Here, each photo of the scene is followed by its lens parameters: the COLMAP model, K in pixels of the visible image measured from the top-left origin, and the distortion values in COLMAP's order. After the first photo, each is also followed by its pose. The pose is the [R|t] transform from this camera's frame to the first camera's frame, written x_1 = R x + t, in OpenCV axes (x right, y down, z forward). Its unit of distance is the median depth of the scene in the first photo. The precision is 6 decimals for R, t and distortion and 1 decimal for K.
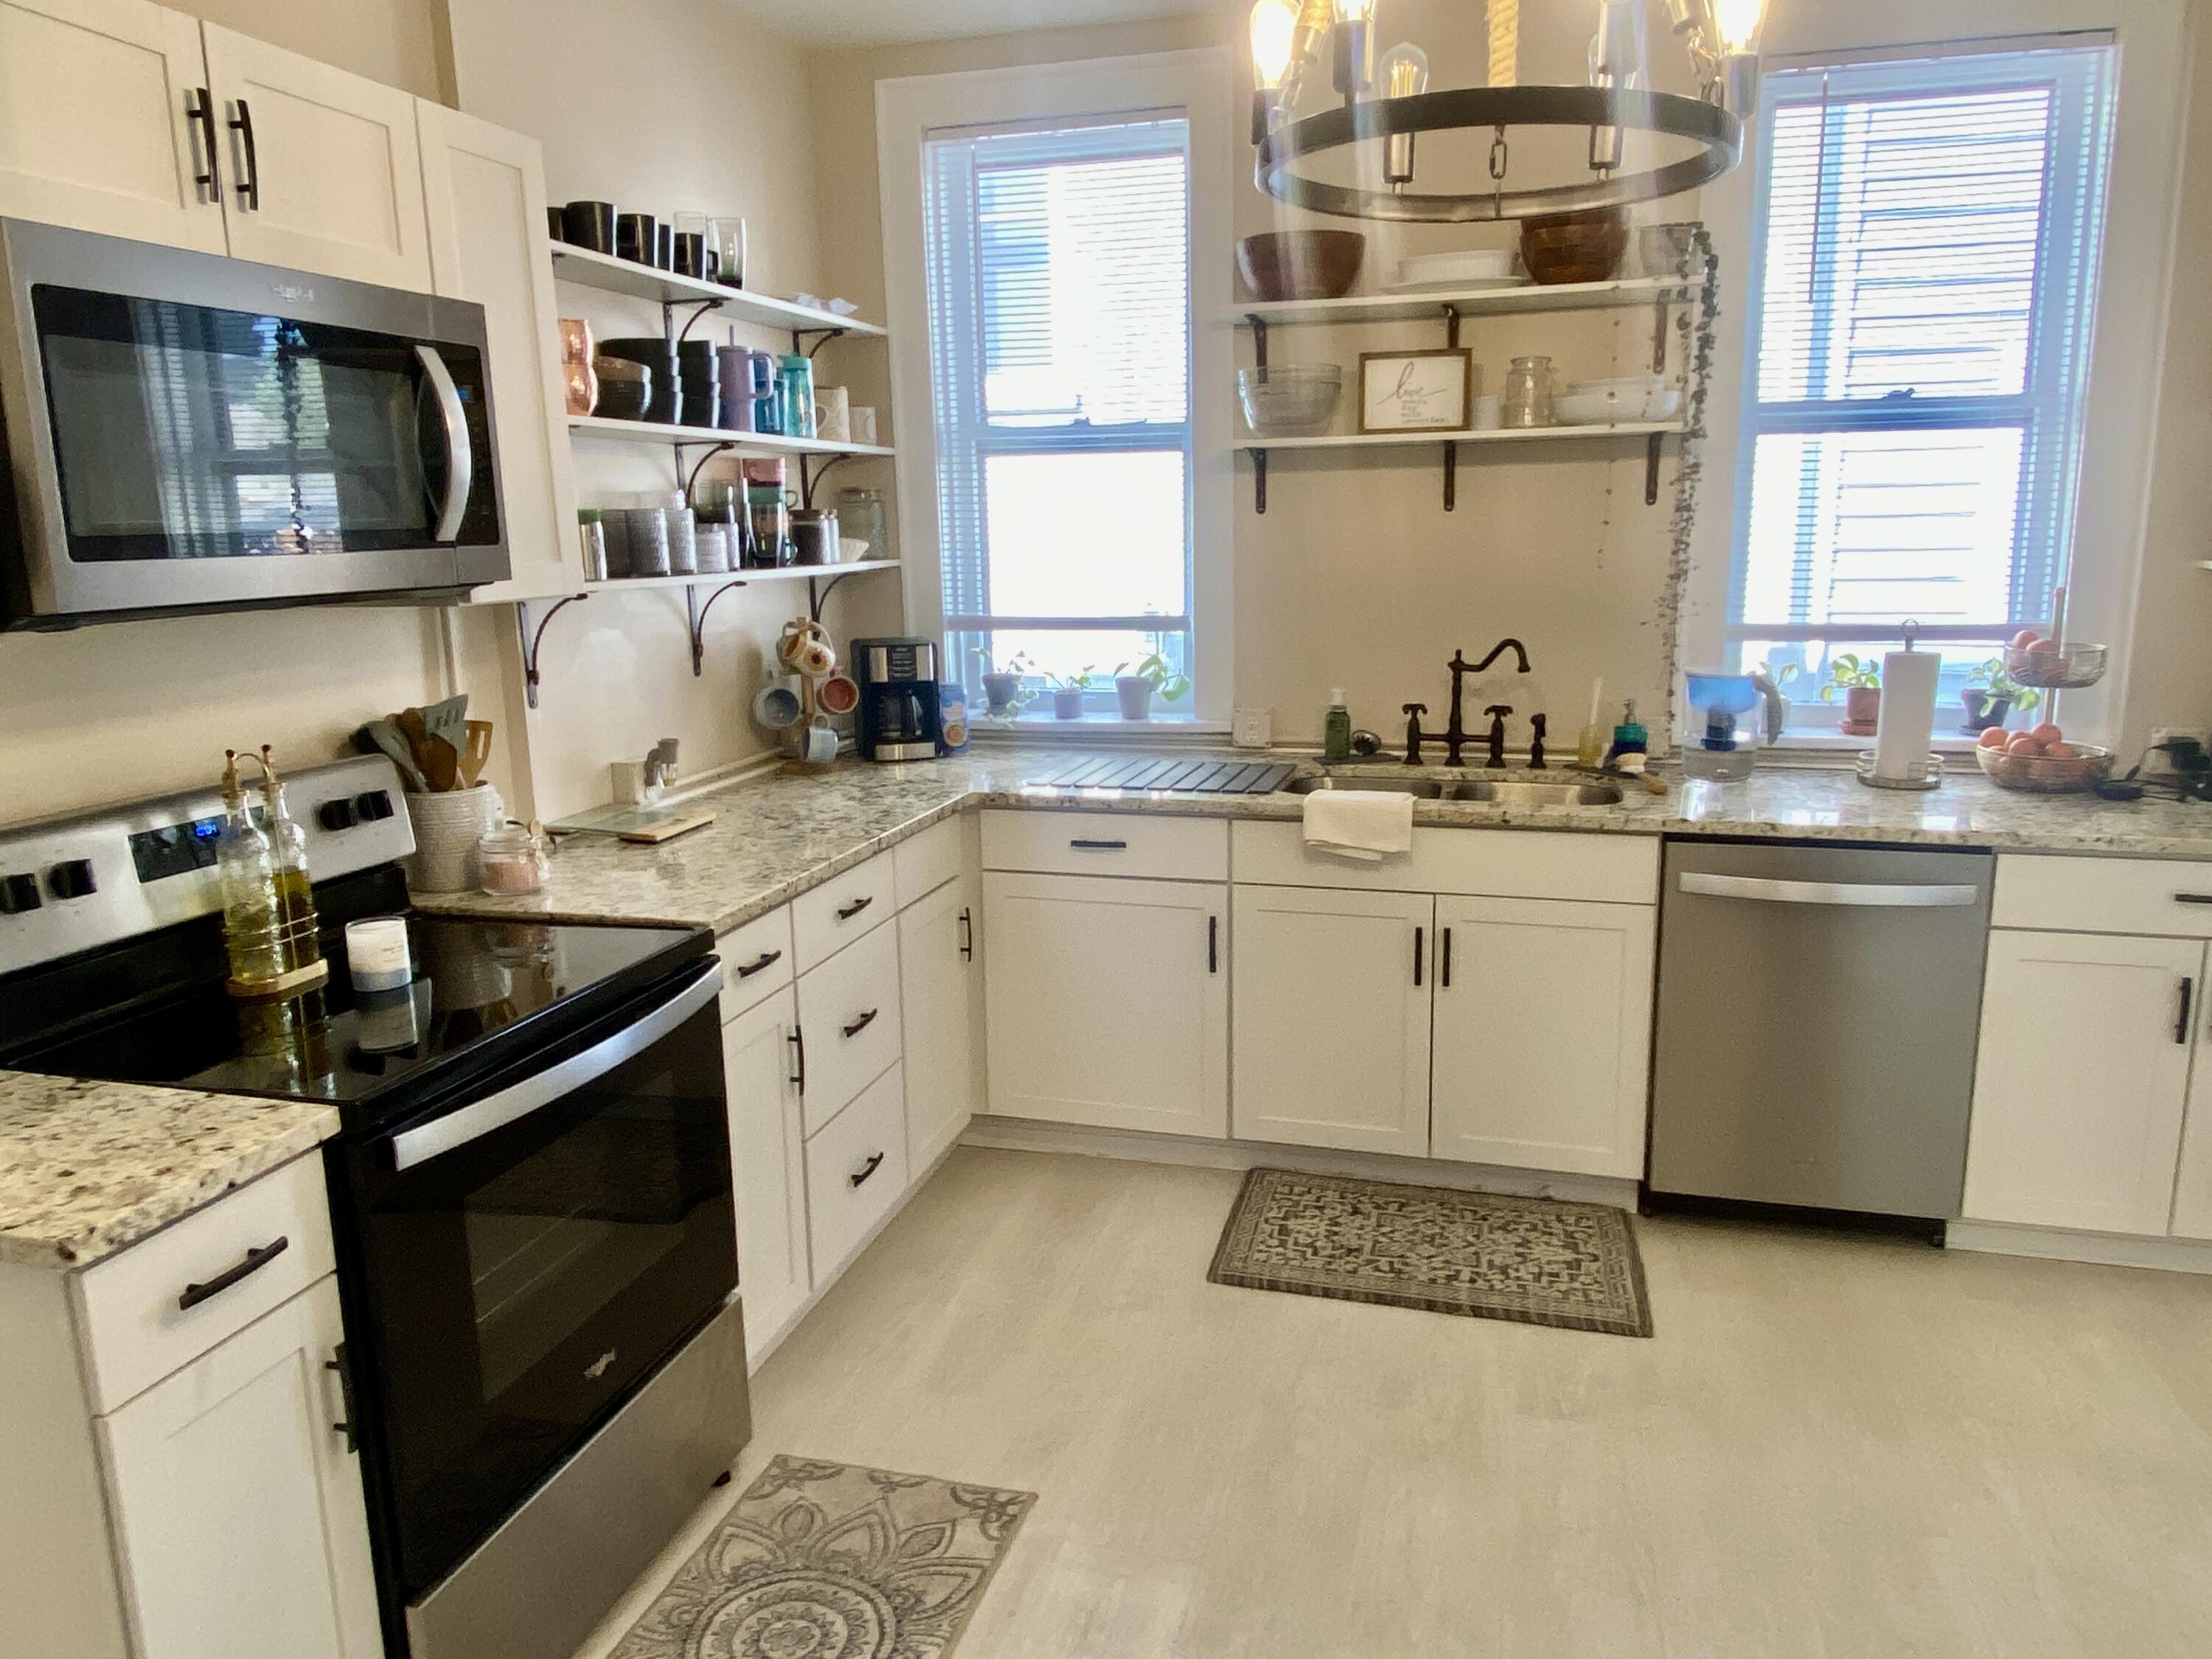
lens RADIAL K [[1473.8, 0, 1122.5], [0, 1473.8, 811.4], [0, 0, 1]] dist [0.085491, -0.110413]
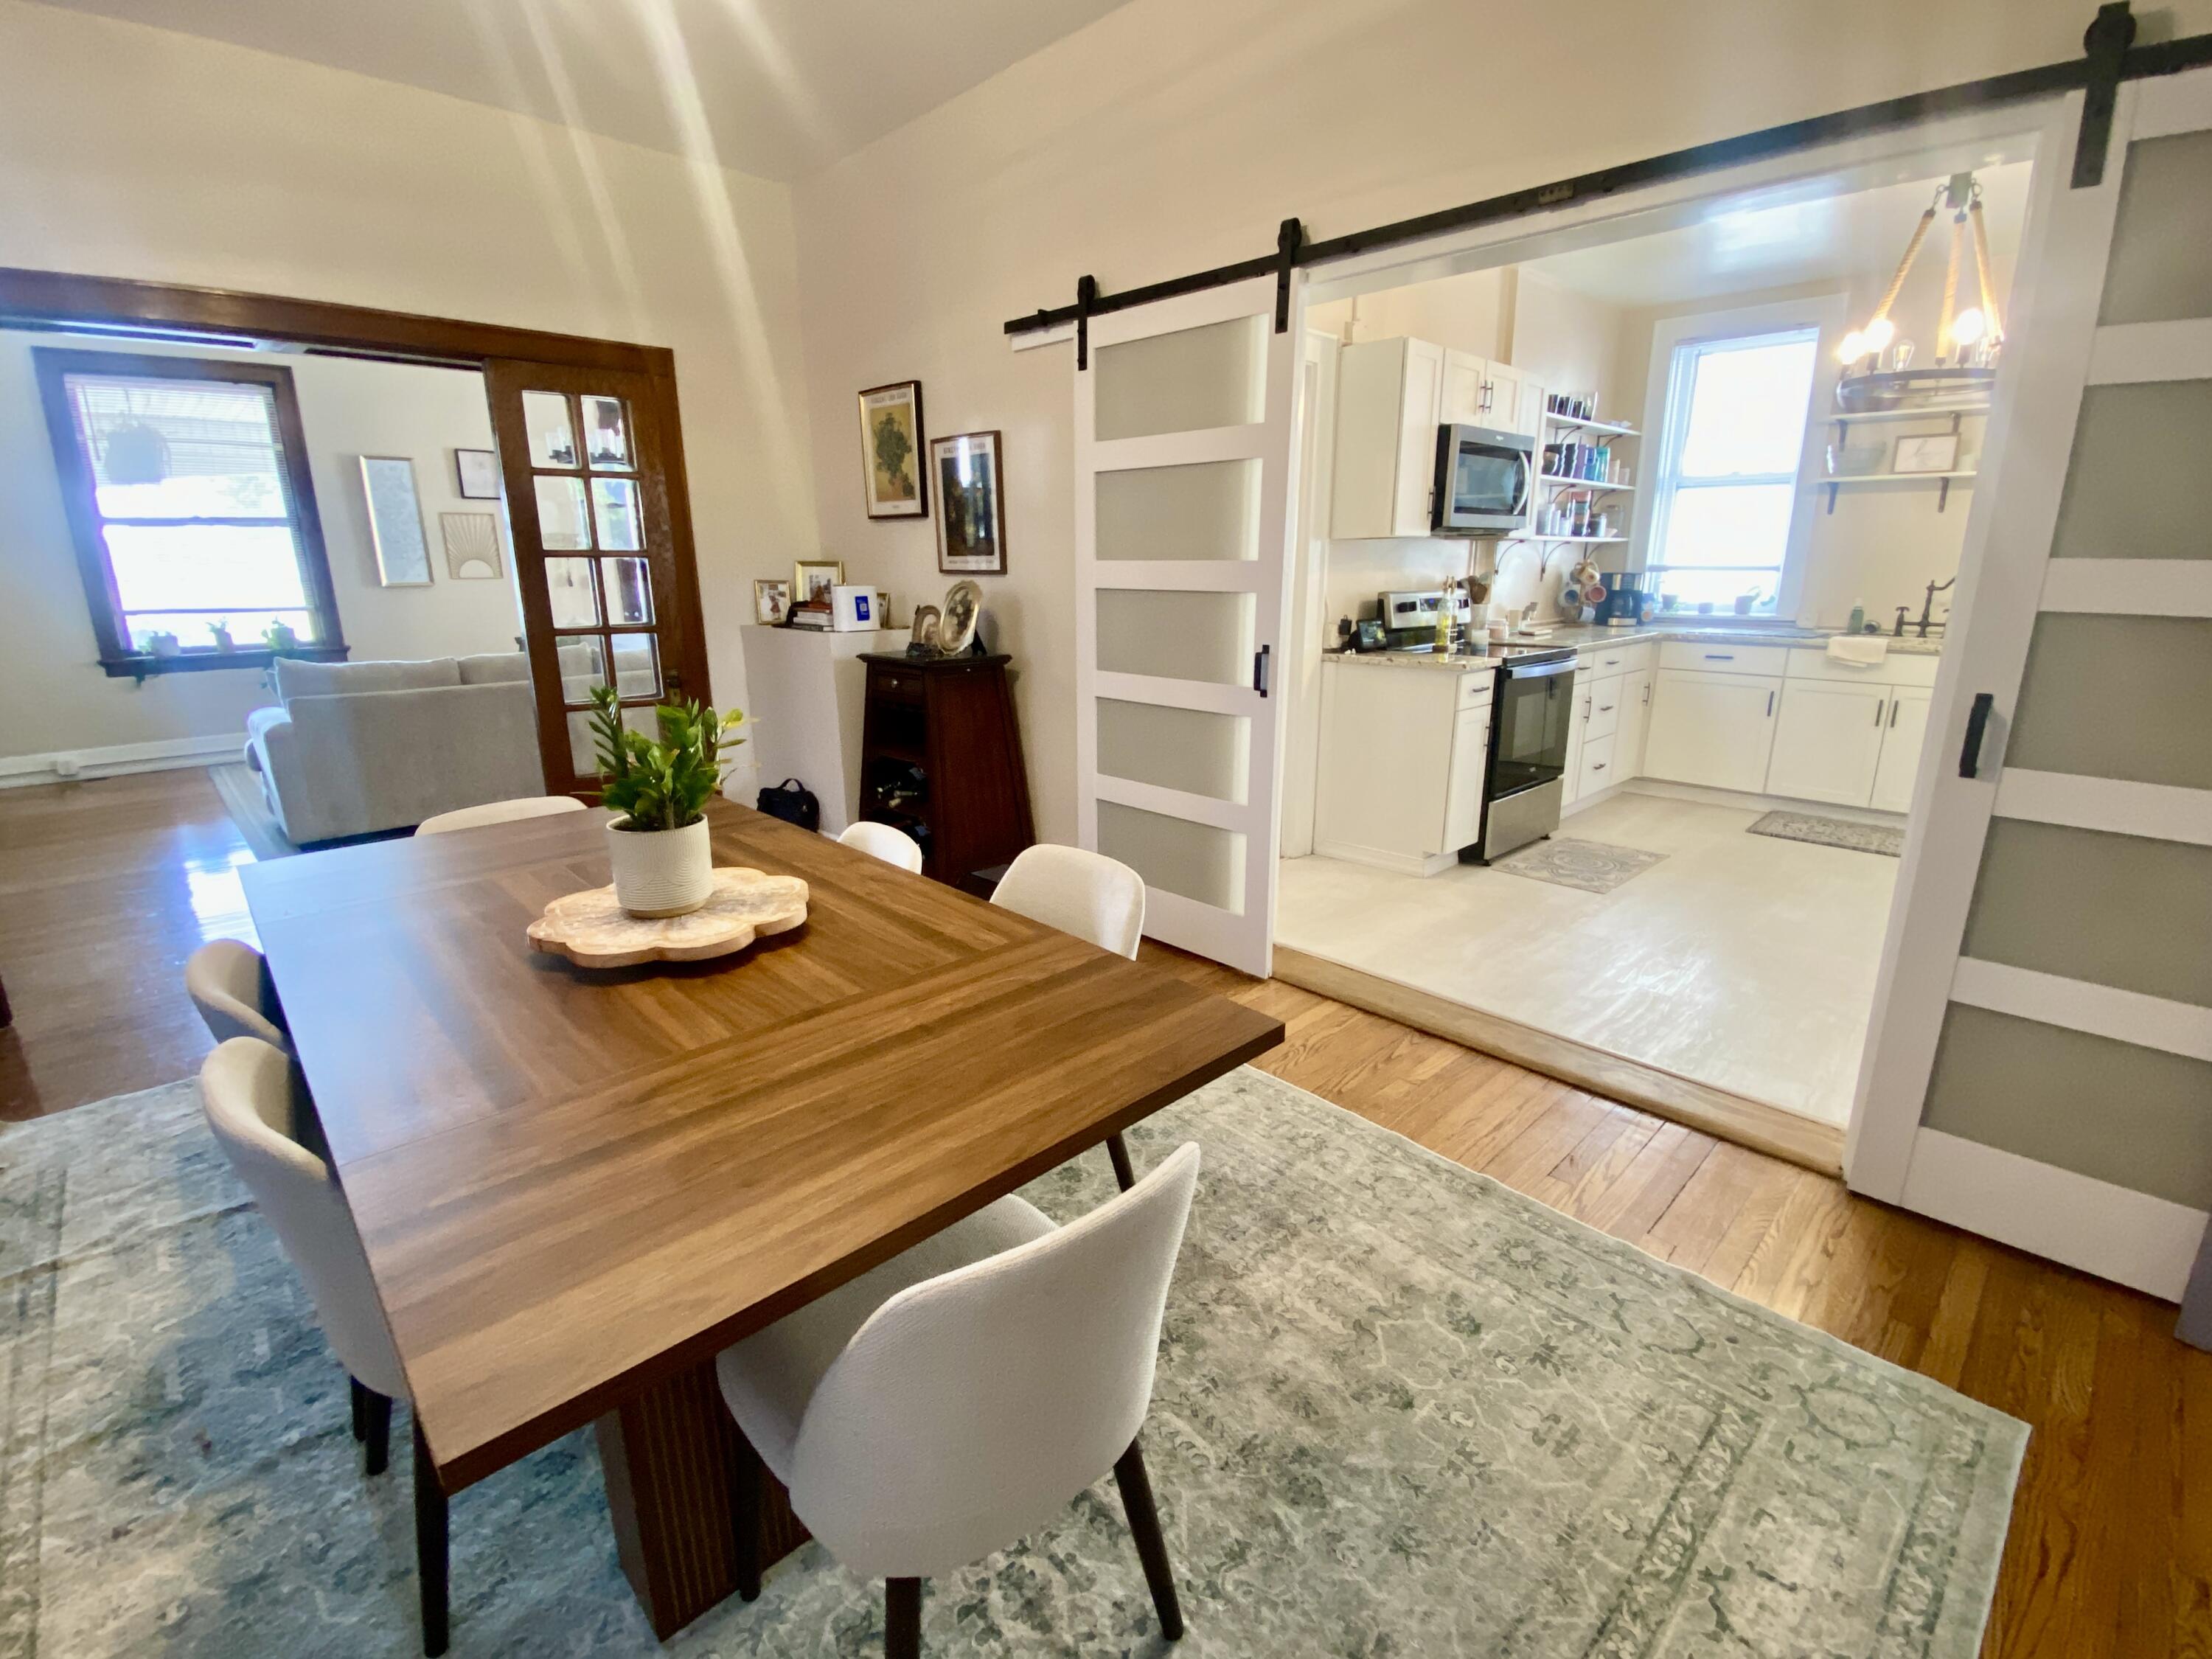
lens RADIAL K [[993.2, 0, 1103.9], [0, 993.2, 824.7], [0, 0, 1]] dist [0.011466, -0.017334]
pose [[0.861520, 0.143628, -0.486984, -0.049609], [-0.109476, 0.989141, 0.098058, 0.232834], [0.495780, -0.031166, 0.867889, -0.833341]]
